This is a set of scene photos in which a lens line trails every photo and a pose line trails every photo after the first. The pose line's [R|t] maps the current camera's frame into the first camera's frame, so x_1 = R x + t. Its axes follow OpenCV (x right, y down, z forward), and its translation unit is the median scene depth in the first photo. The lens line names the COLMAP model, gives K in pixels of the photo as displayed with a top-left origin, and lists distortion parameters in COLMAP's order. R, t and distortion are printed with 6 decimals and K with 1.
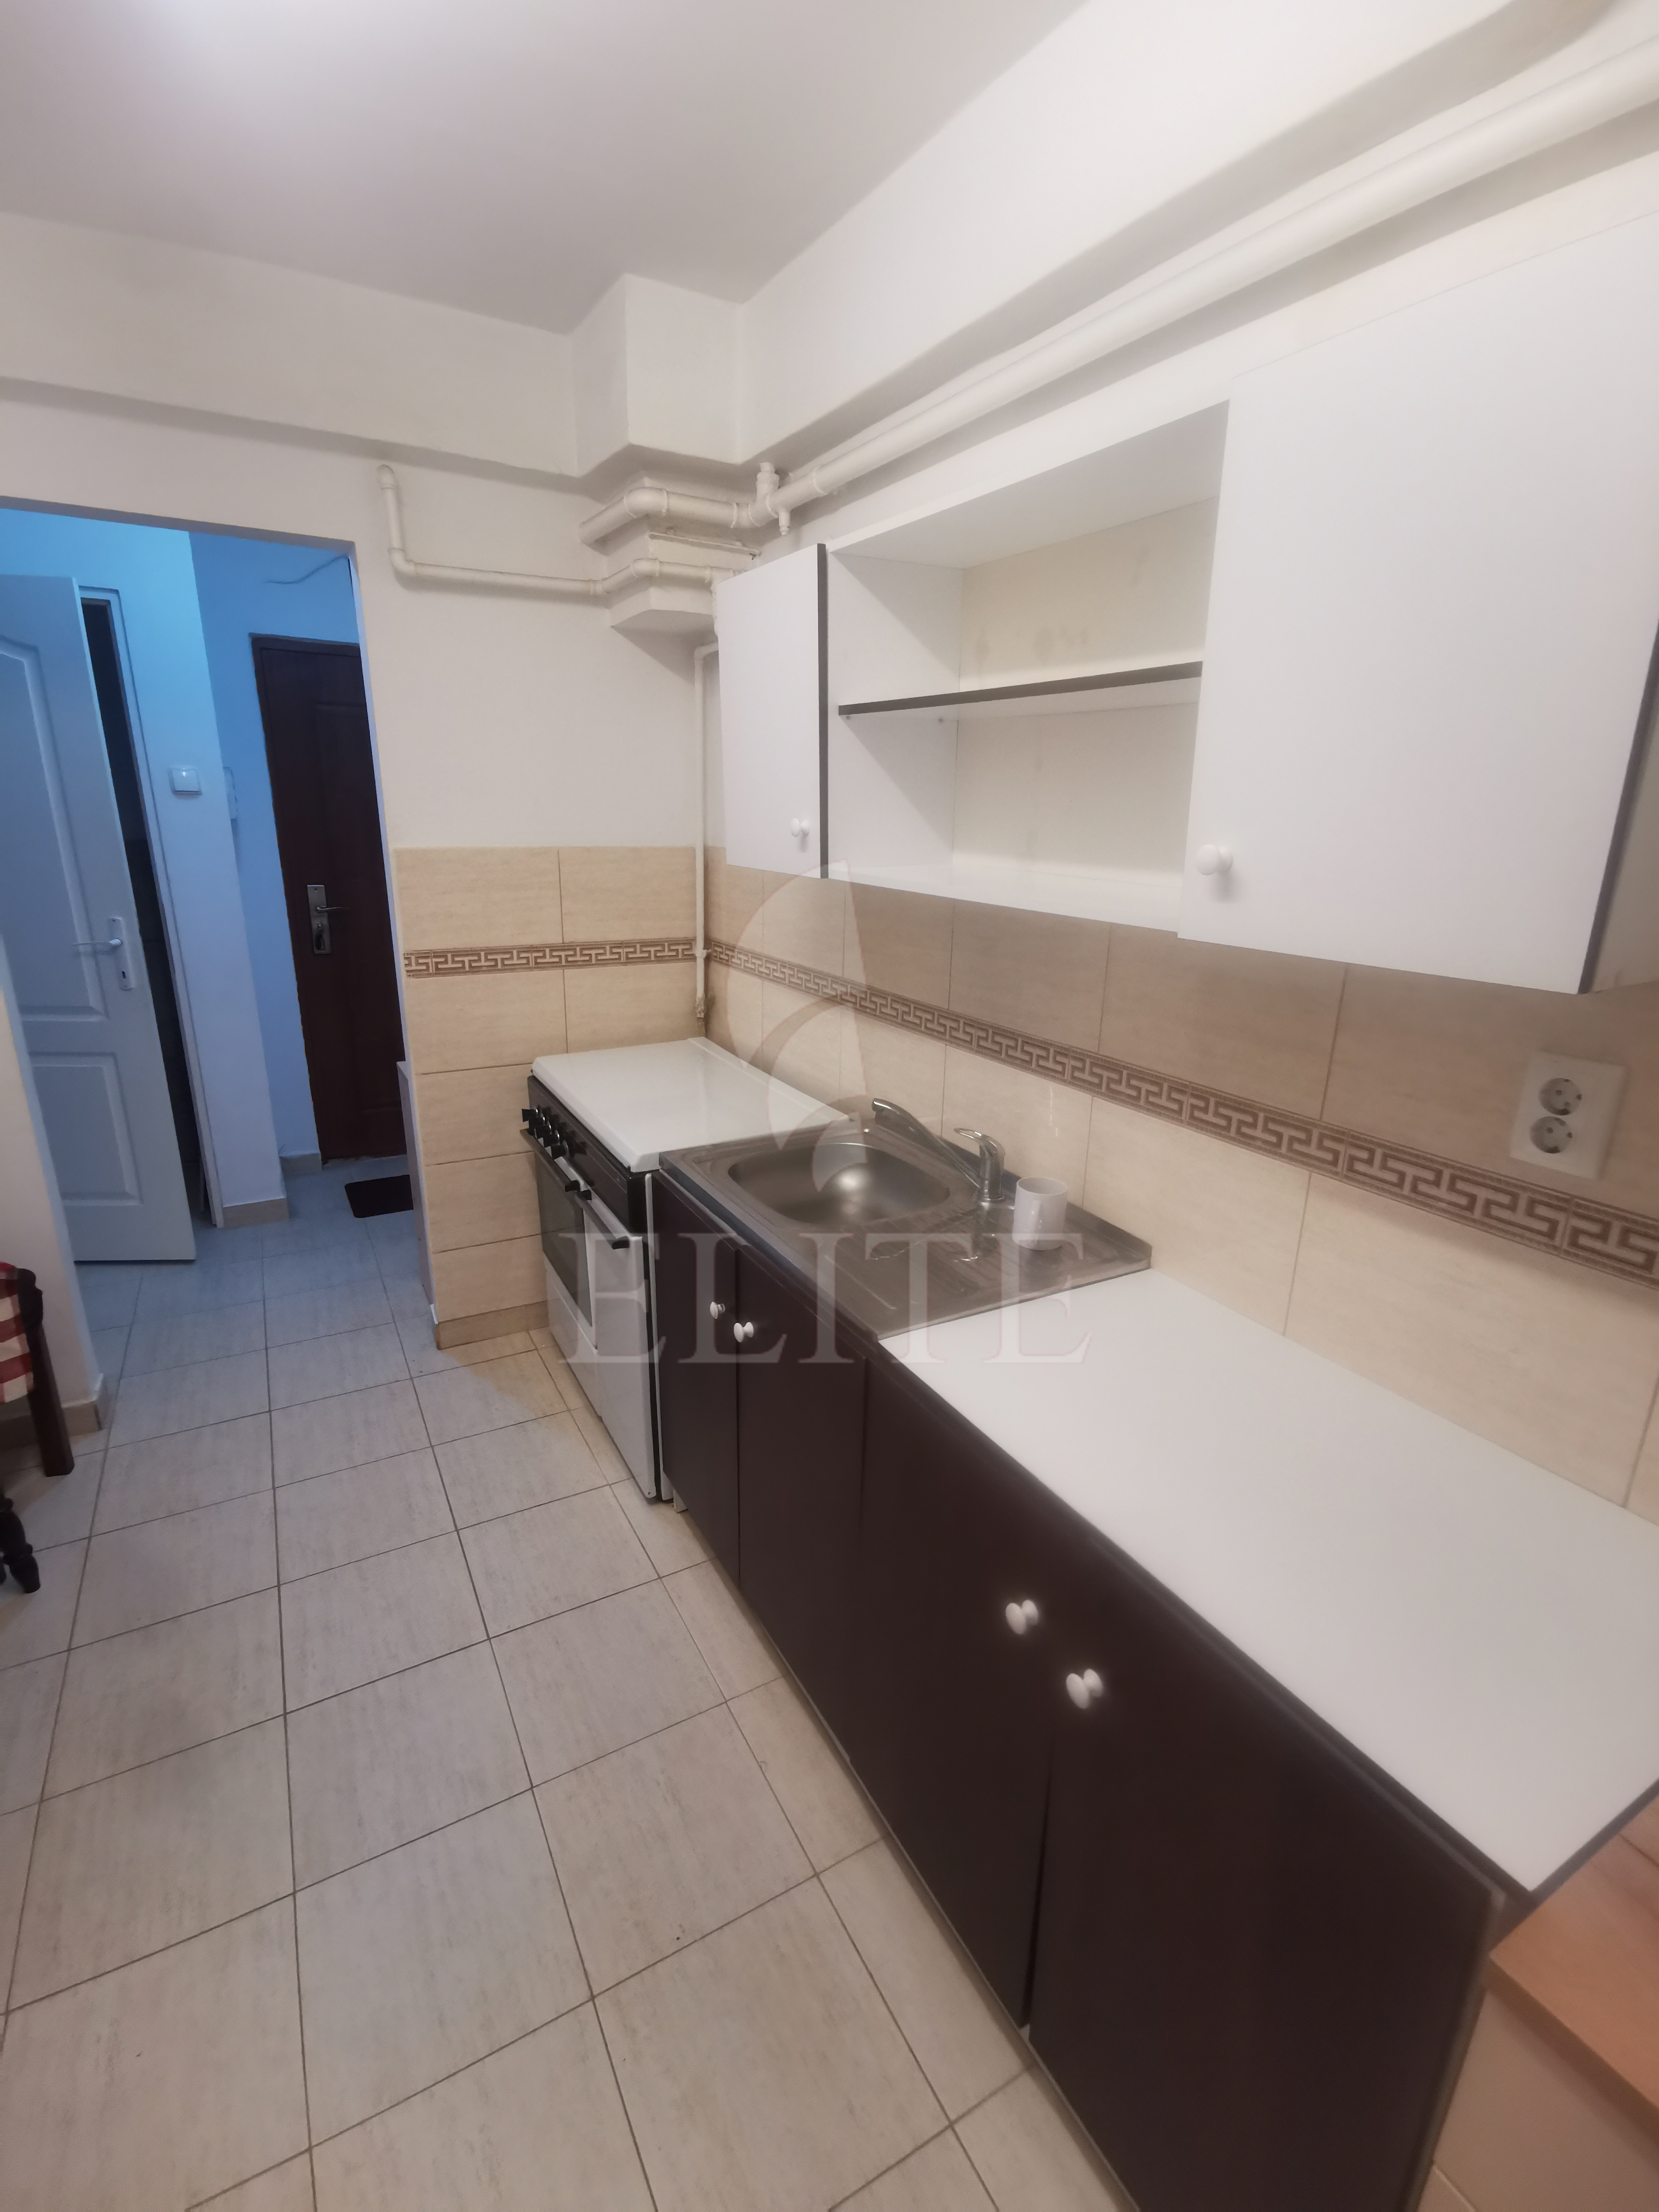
lens RADIAL K [[1027.4, 0, 827.9], [0, 1027.4, 1102.1], [0, 0, 1]] dist [0.029024, 0.000142]
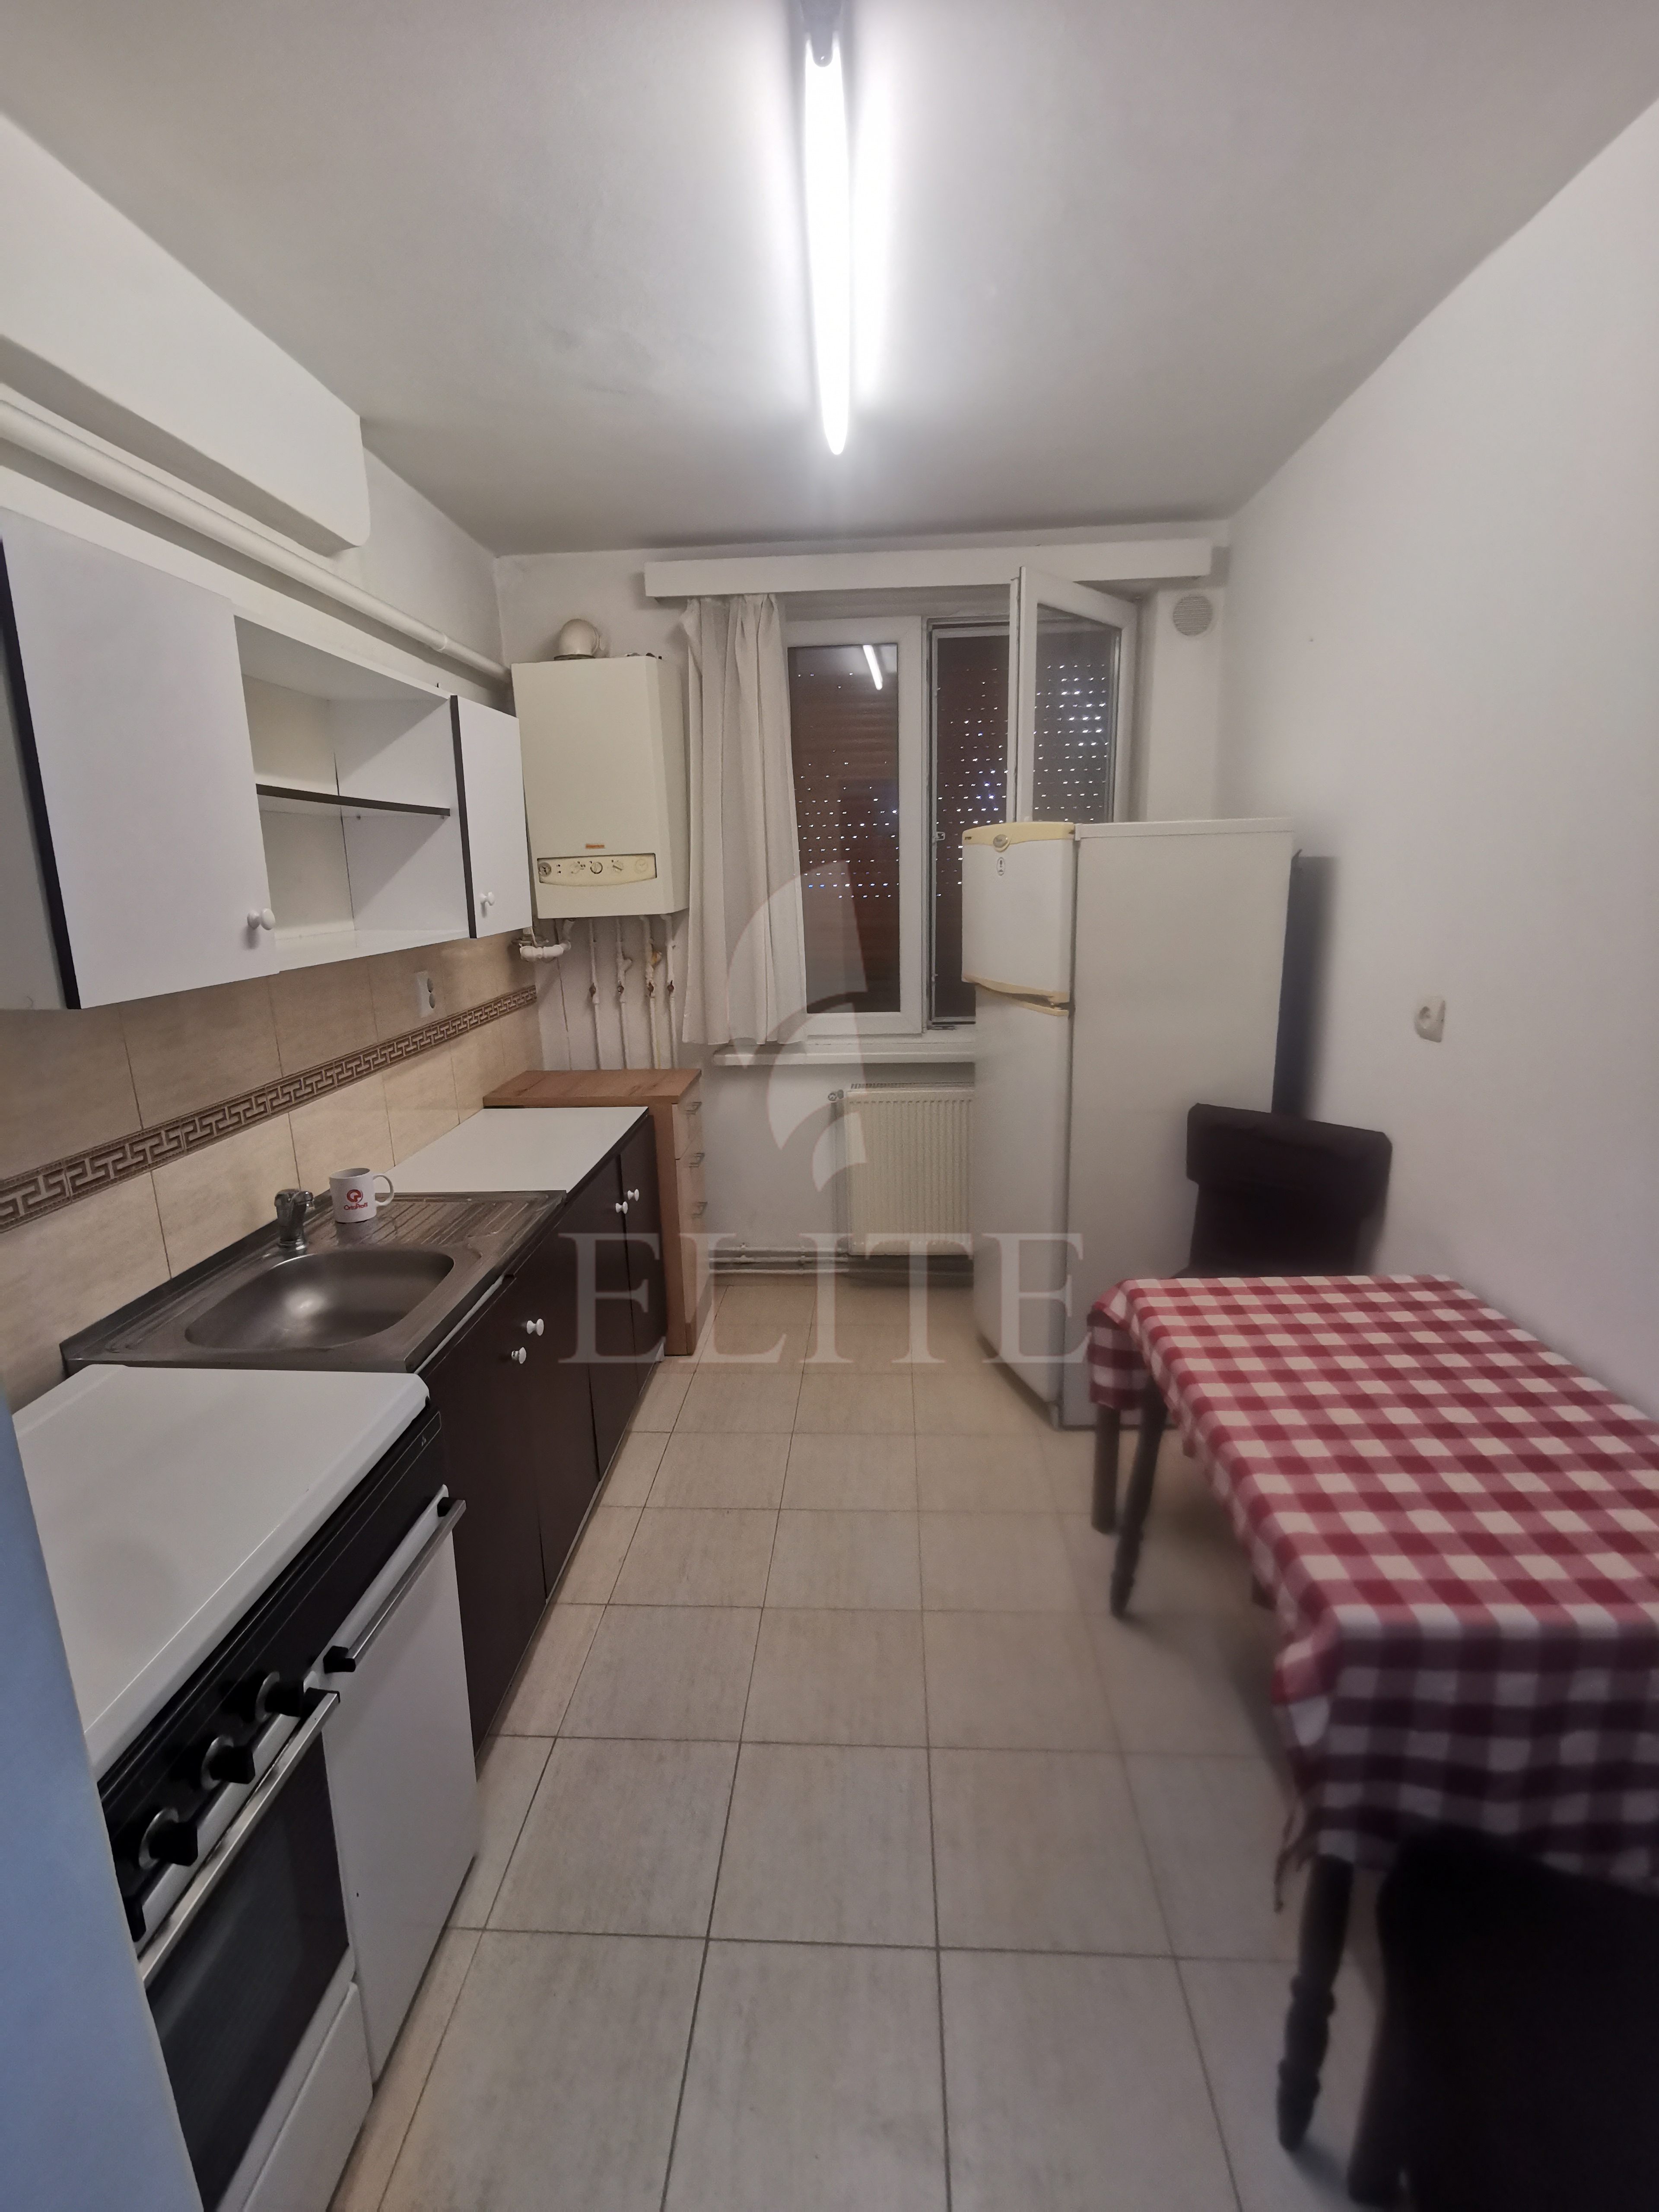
lens RADIAL K [[1027.4, 0, 826.3], [0, 1027.4, 1112.0], [0, 0, 1]] dist [0.029024, 0.000142]
pose [[-0.845373, -0.117755, 0.521037, -0.886636], [0.166433, 0.868785, 0.466382, -0.452217], [-0.507588, 0.480984, -0.714849, 1.468628]]
